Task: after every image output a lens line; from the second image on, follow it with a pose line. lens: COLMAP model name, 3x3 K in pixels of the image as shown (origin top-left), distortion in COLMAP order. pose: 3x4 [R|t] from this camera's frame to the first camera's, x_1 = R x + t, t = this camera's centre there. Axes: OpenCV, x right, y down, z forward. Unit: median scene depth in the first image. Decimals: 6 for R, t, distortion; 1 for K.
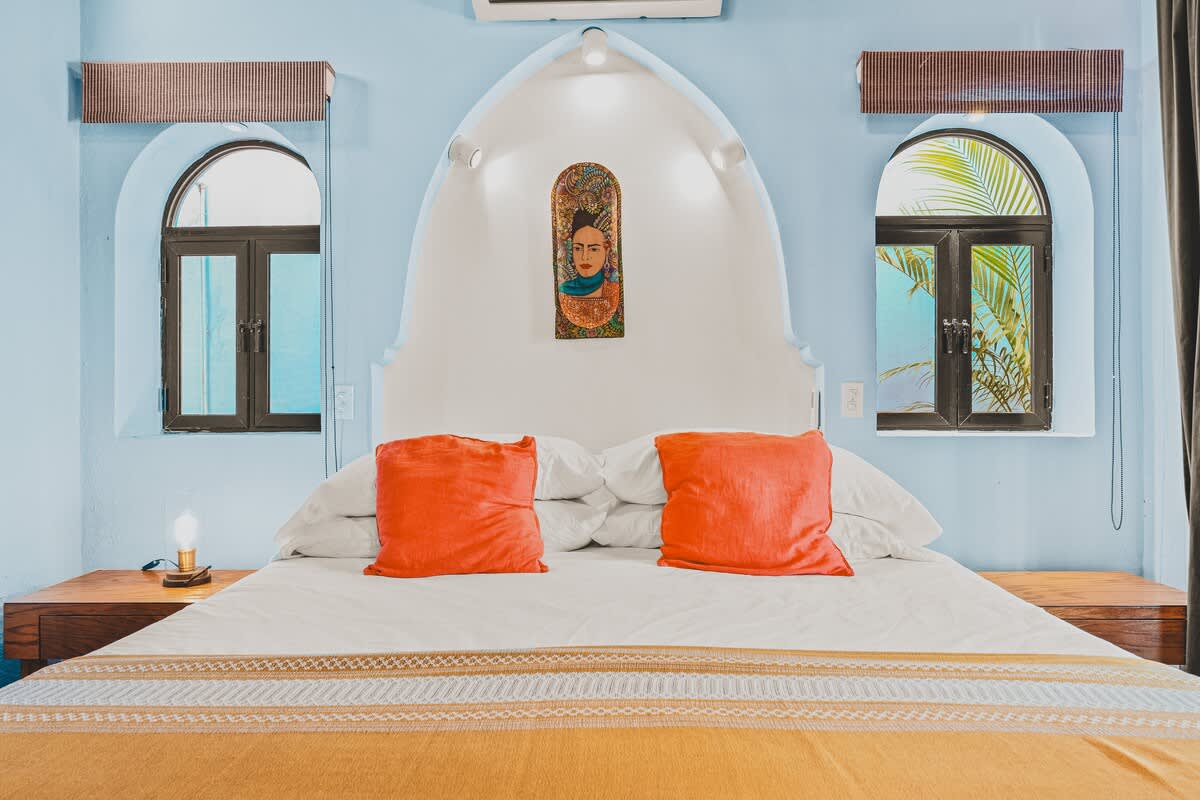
lens RADIAL K [[778.4, 0, 612.5], [0, 778.4, 402.6], [0, 0, 1]] dist [-0.007183, 0.002643]
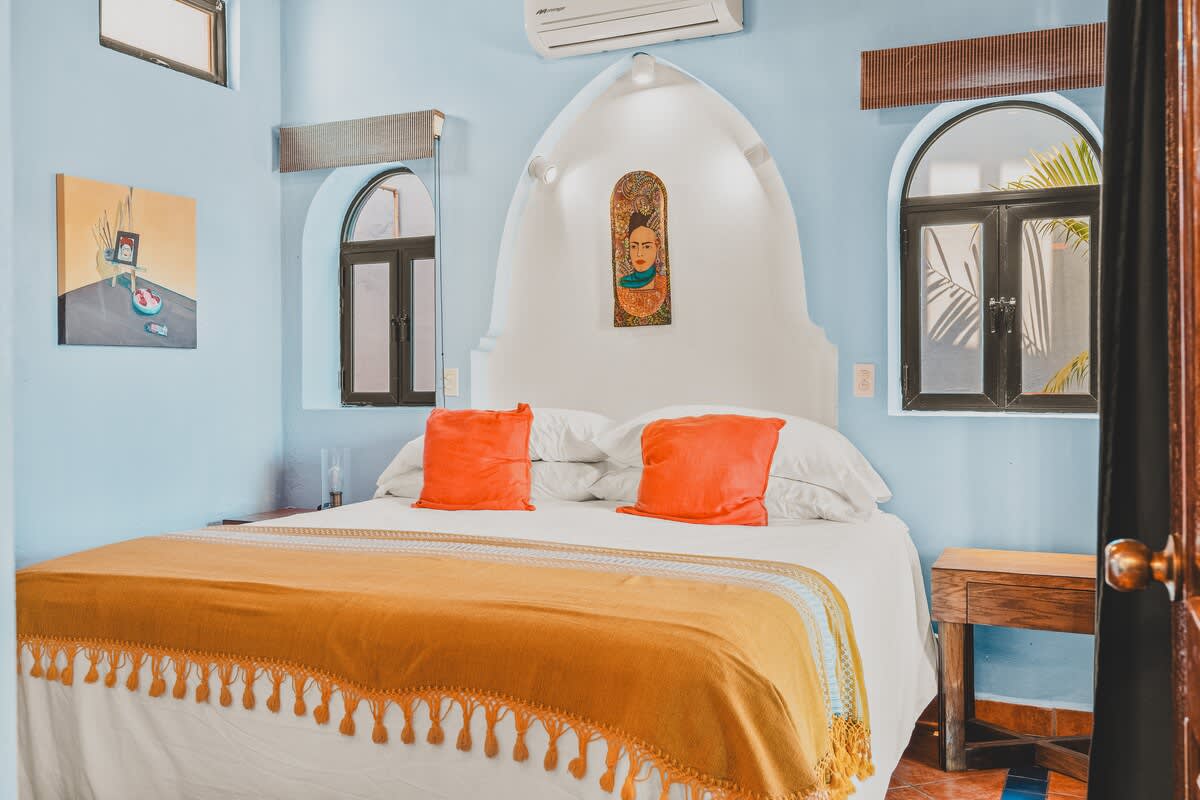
lens RADIAL K [[984.3, 0, 593.0], [0, 984.3, 396.0], [0, 0, 1]] dist [-0.012858, 0.017486]
pose [[0.923235, 0.006505, -0.384180, 0.457759], [-0.001196, 0.999900, 0.014056, -0.000779], [0.384233, -0.012518, 0.923151, -0.351526]]
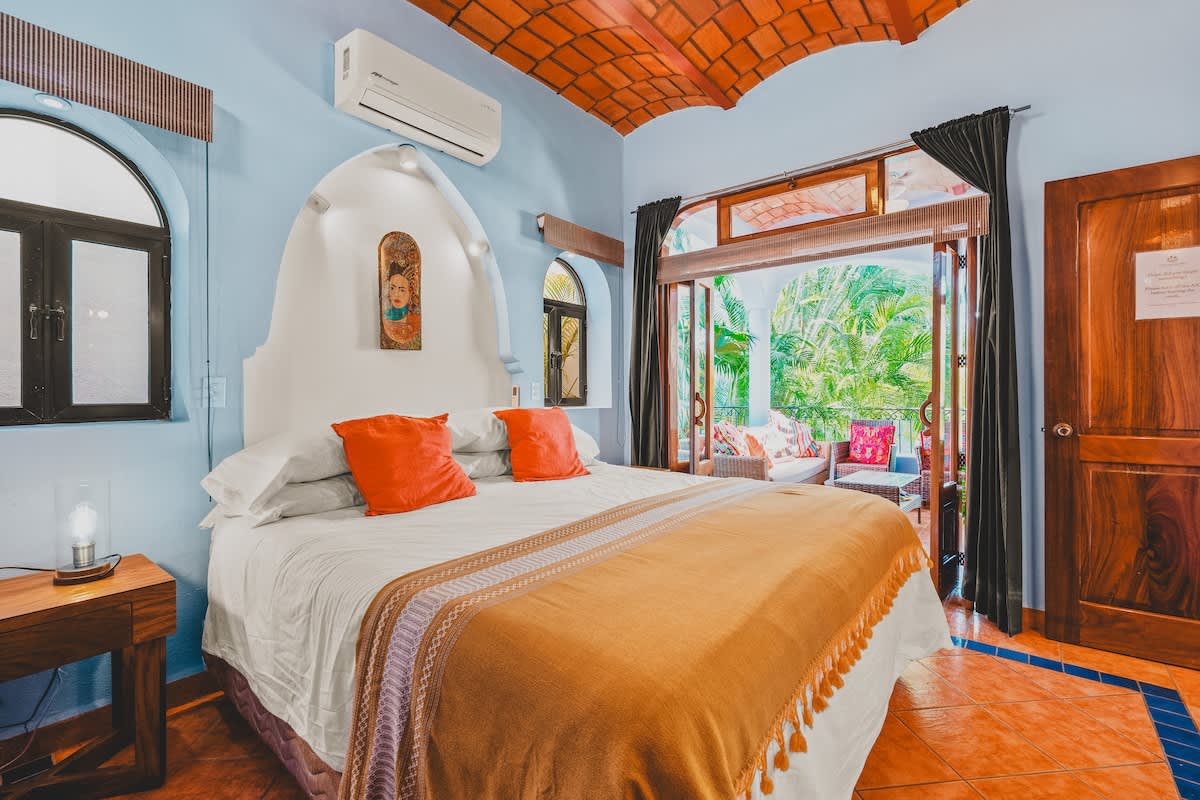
lens RADIAL K [[528.6, 0, 599.0], [0, 528.6, 400.2], [0, 0, 1]] dist [-0.003554, -0.001134]
pose [[0.608961, -0.010390, 0.793132, -0.609219], [0.003048, 0.999937, 0.010758, 0.004427], [-0.793194, -0.004134, 0.608955, 0.080705]]
